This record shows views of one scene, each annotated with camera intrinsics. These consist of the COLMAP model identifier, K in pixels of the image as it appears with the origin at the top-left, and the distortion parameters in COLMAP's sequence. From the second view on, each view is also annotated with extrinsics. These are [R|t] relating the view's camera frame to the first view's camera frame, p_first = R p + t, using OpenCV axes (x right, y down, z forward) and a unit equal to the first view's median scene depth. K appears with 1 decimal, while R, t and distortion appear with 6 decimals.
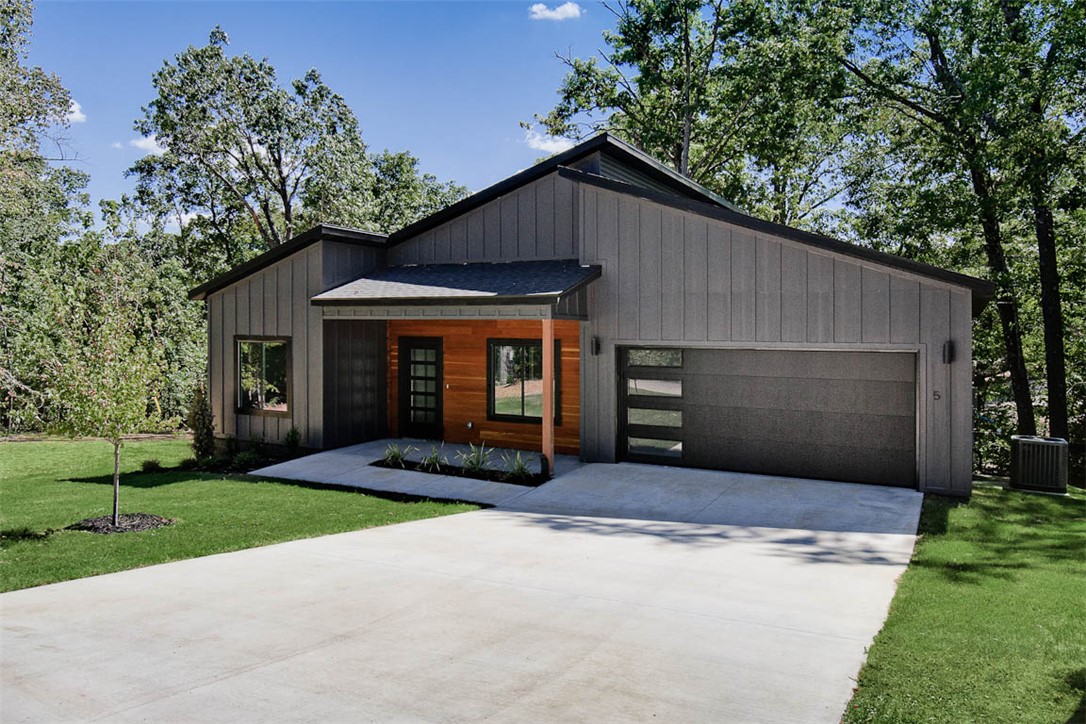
lens RADIAL K [[739.2, 0, 543.0], [0, 739.2, 362.0], [0, 0, 1]] dist [0.003406, 0.000013]
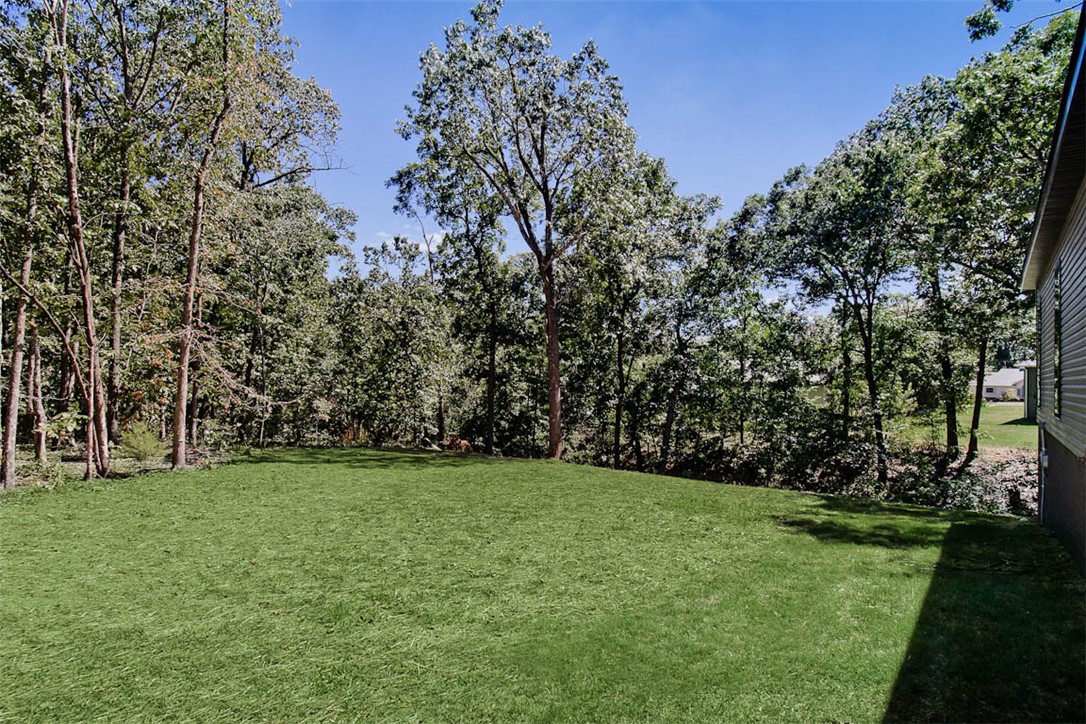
lens RADIAL K [[481.6, 0, 540.2], [0, 481.6, 364.7], [0, 0, 1]] dist [0.001926, -0.015600]
pose [[0.982156, 0.006863, -0.187942, -0.238380], [-0.016960, 0.998494, -0.052167, 0.014524], [0.187301, 0.054424, 0.980794, 0.418452]]
